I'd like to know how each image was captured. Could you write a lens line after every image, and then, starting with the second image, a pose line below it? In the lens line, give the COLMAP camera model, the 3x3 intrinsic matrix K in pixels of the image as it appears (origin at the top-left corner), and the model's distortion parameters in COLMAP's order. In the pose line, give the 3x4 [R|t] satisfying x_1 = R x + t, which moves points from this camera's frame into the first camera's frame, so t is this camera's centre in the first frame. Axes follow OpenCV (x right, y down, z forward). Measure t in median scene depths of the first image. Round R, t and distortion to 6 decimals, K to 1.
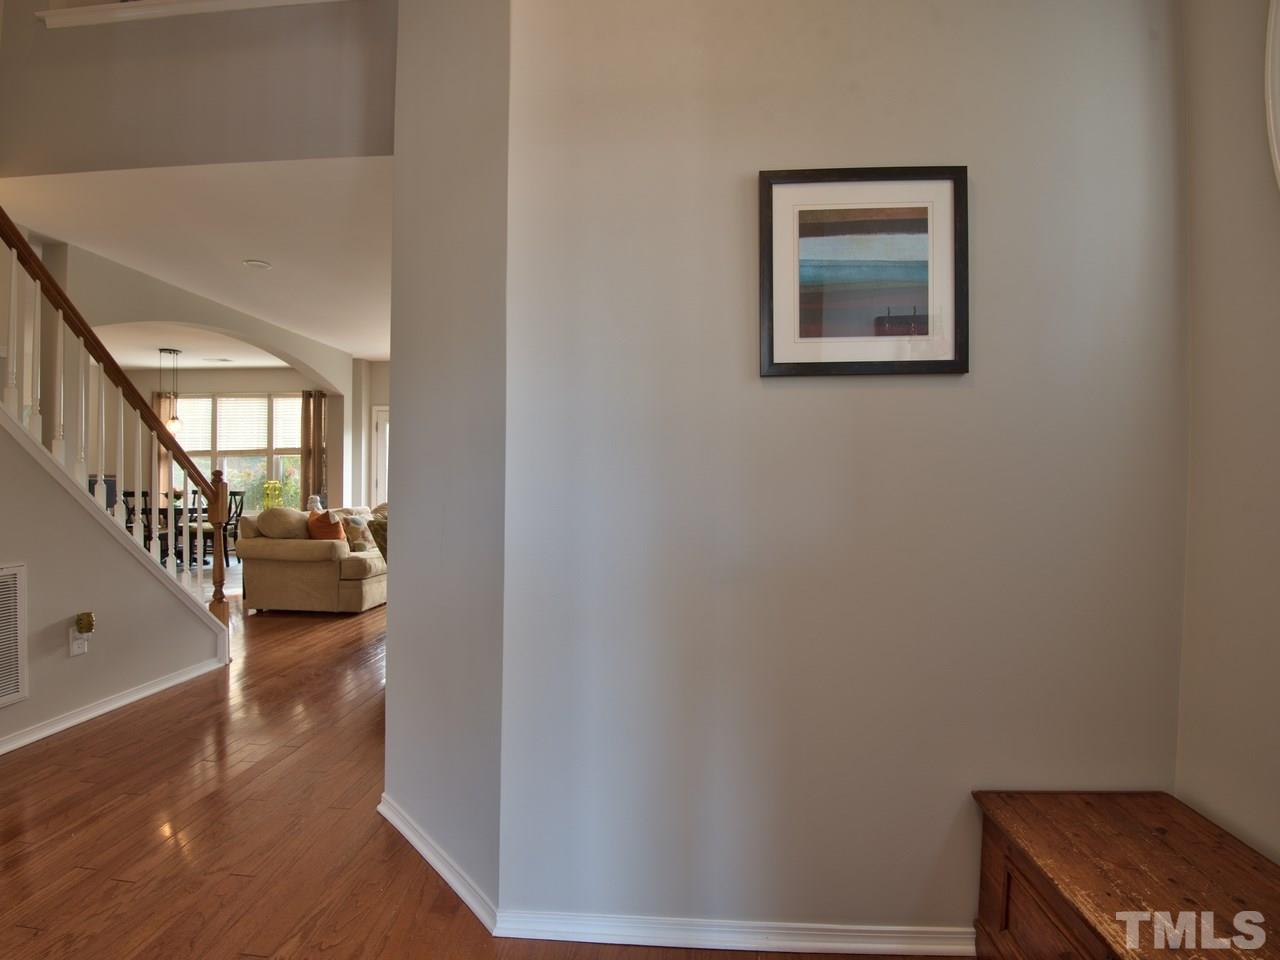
lens RADIAL K [[656.7, 0, 634.4], [0, 656.7, 481.8], [0, 0, 1]] dist [-0.015017, -0.020909]
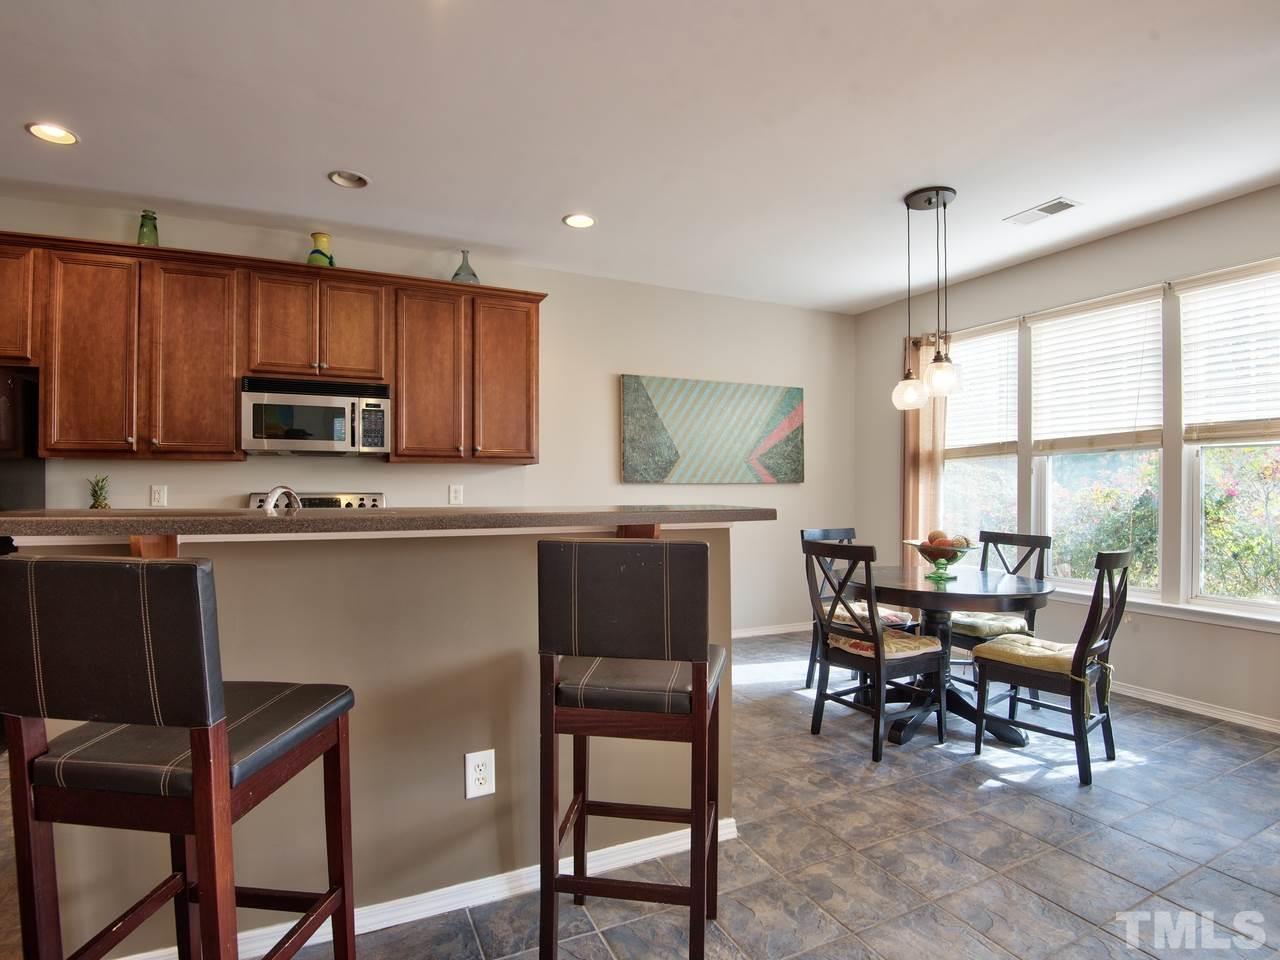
lens RADIAL K [[656.7, 0, 640.5], [0, 656.7, 487.0], [0, 0, 1]] dist [-0.015017, -0.020909]
pose [[0.493025, 0.001197, -0.870014, -0.384718], [-0.001771, 0.999998, 0.000372, -0.016236], [0.870013, 0.001358, 0.493027, 0.545951]]
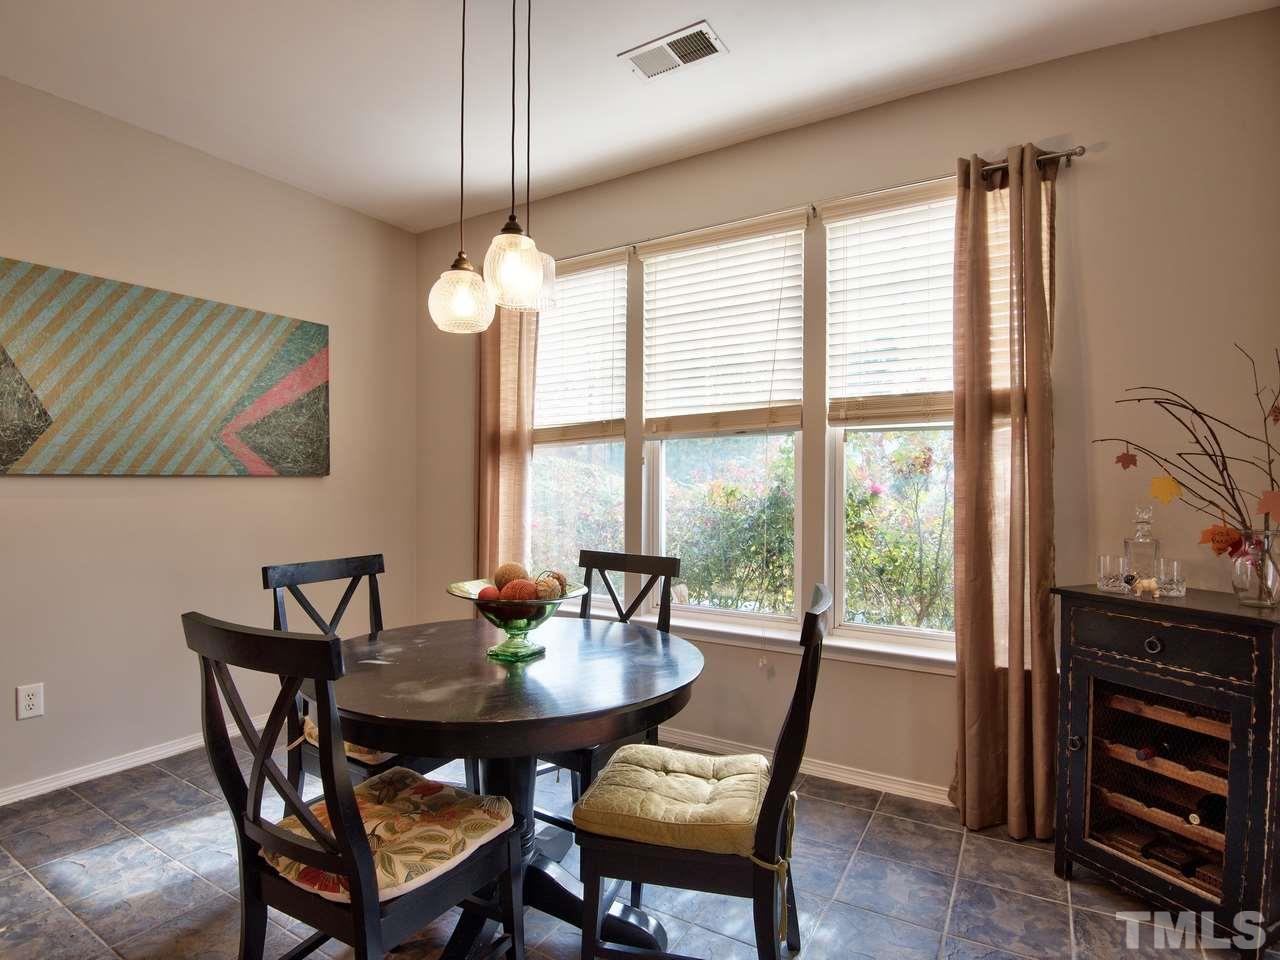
lens RADIAL K [[656.7, 0, 639.2], [0, 656.7, 479.3], [0, 0, 1]] dist [-0.015017, -0.020909]
pose [[0.889423, -0.000161, -0.457086, -0.494577], [-0.002510, 0.999983, -0.005237, -0.016236], [0.457079, 0.005805, 0.889407, 0.709693]]
